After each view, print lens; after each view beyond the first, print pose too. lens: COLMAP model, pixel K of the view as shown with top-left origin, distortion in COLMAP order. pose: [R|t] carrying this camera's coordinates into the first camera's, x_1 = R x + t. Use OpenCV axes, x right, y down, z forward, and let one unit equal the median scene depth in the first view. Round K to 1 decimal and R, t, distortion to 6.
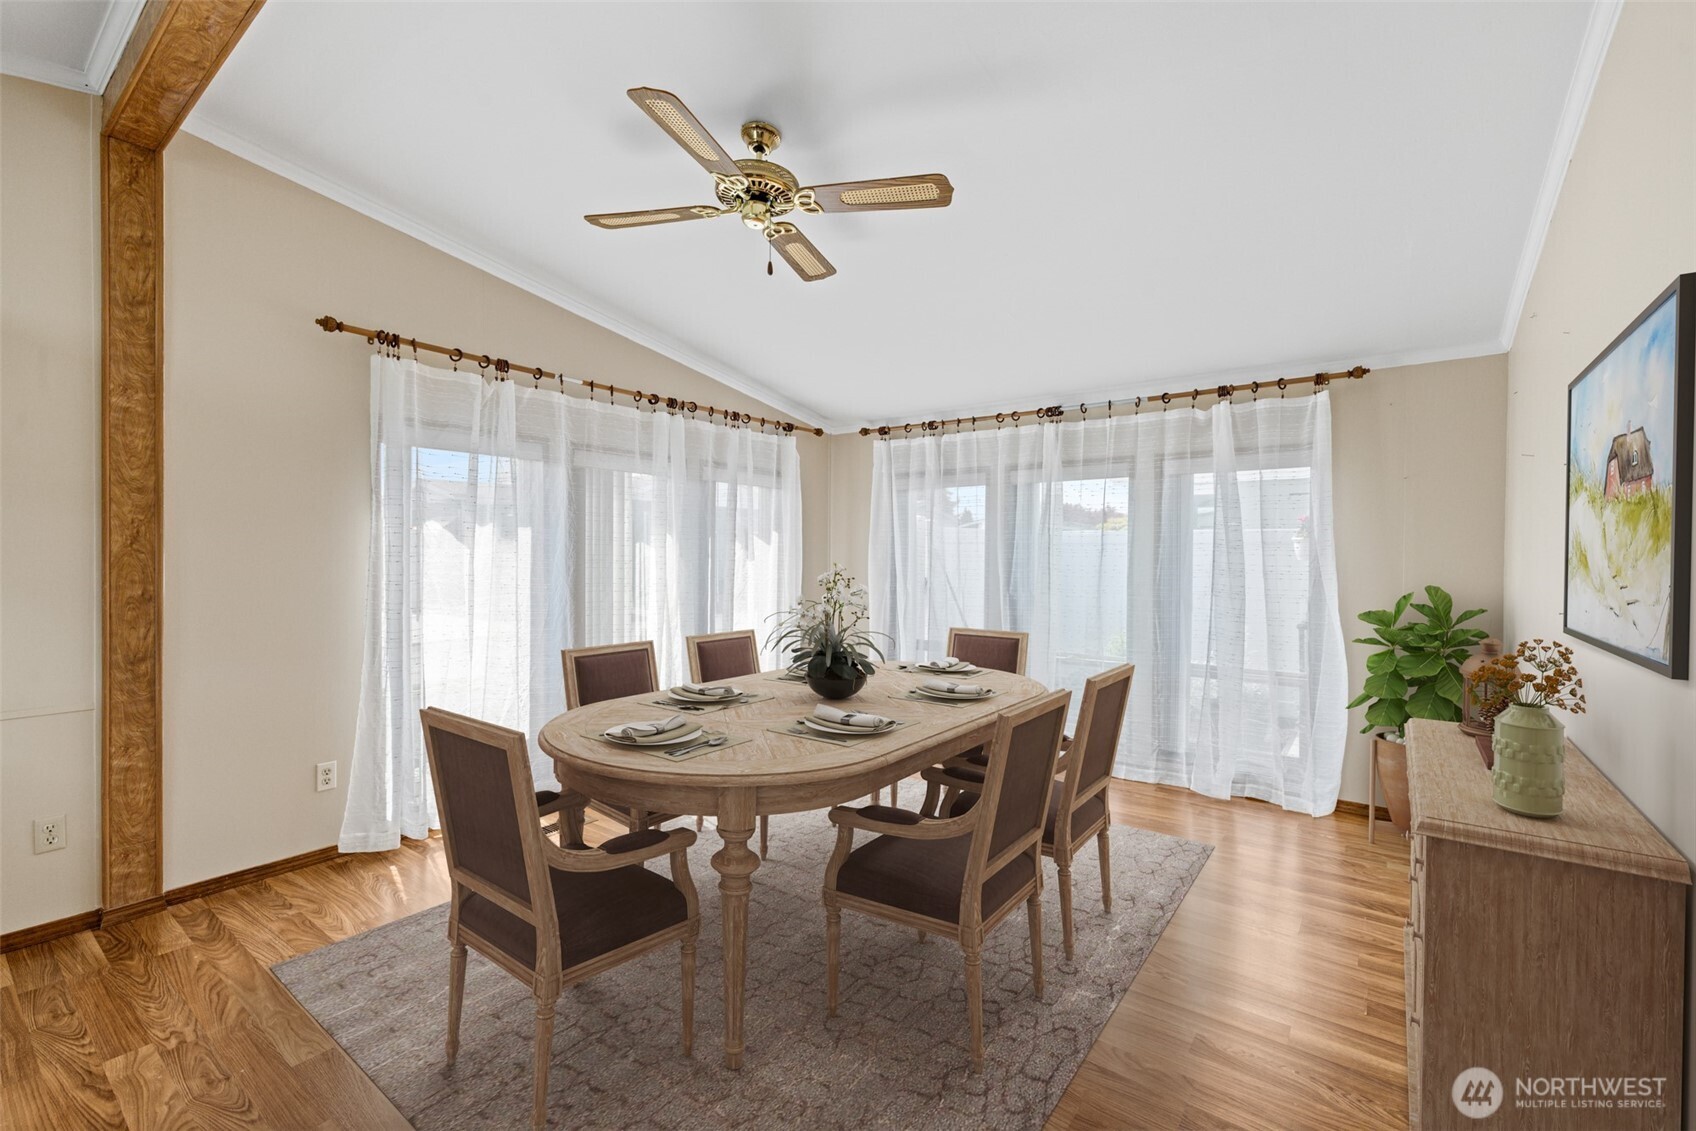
lens RADIAL K [[755.3, 0, 848.0], [0, 755.3, 565.5], [0, 0, 1]] dist [0.000848, 0.000458]
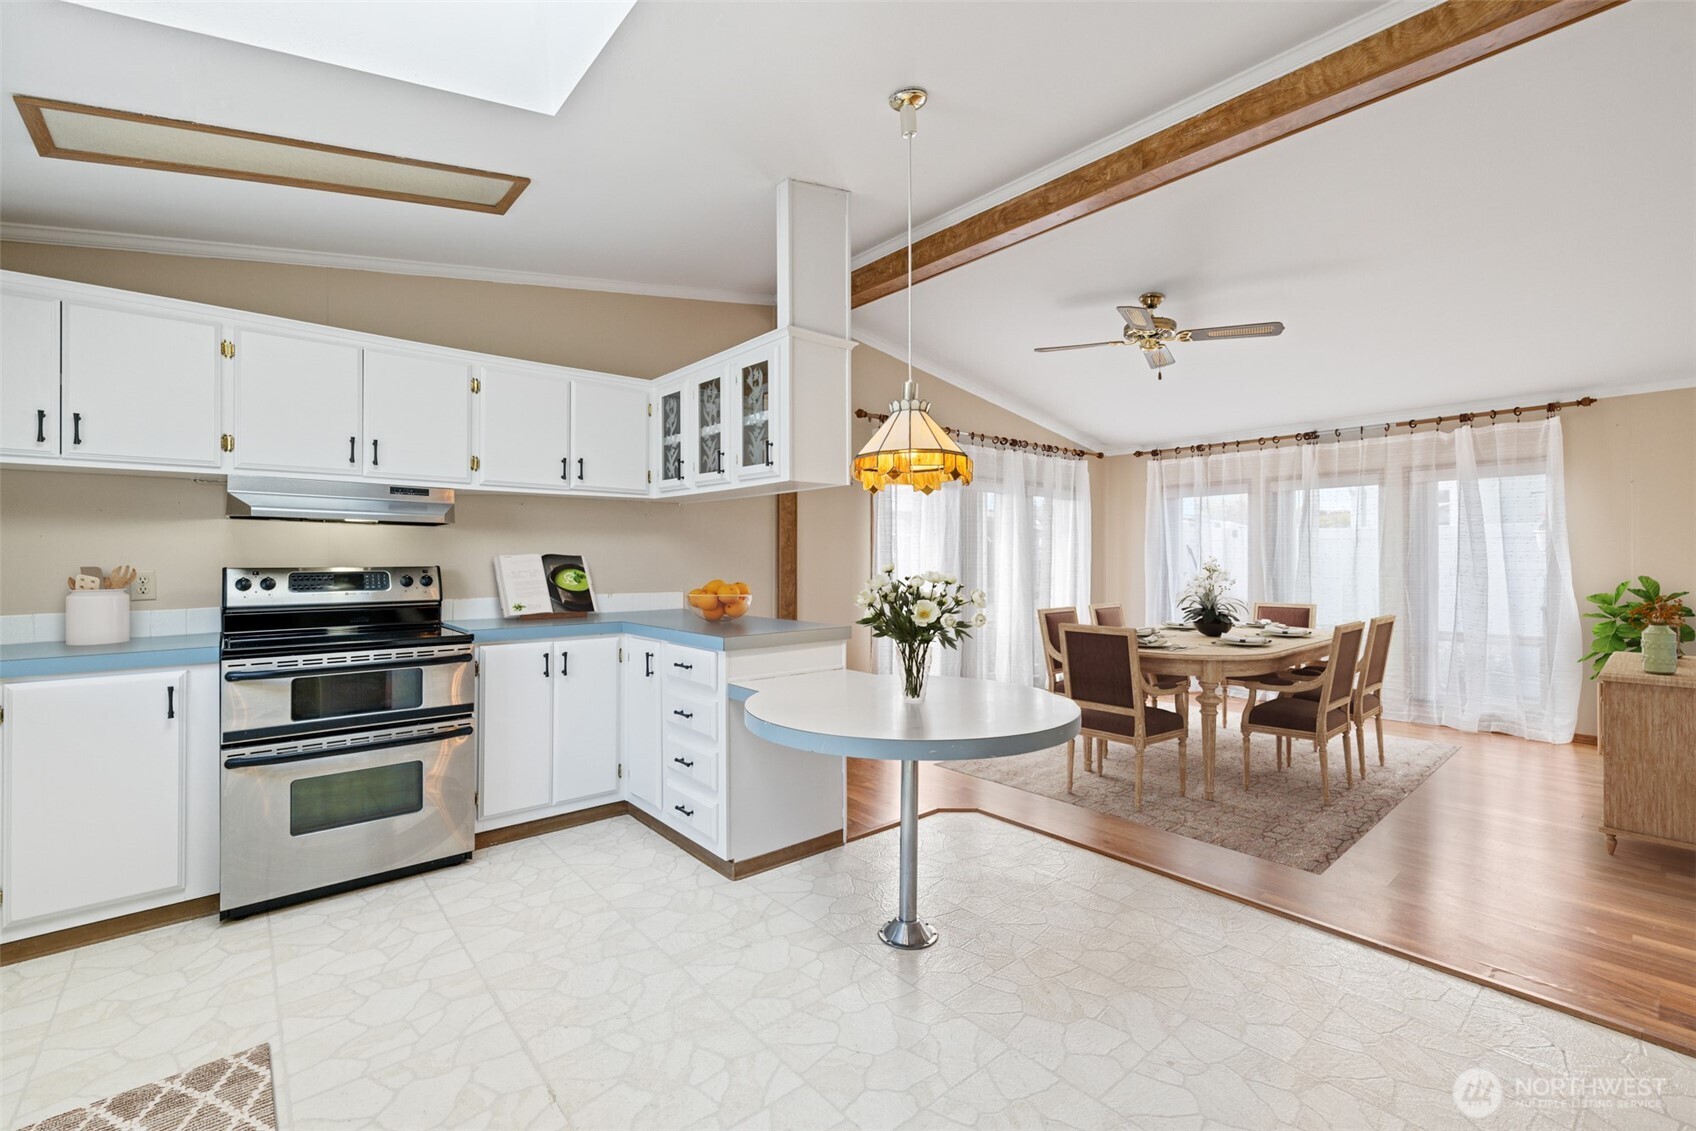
lens RADIAL K [[732.1, 0, 841.2], [0, 732.1, 552.8], [0, 0, 1]] dist [-0.000758, -0.000344]
pose [[0.970755, -0.007105, -0.239967, -0.227267], [0.001936, 0.999761, -0.021769, 0.024850], [0.240064, 0.020668, 0.970537, -0.441450]]
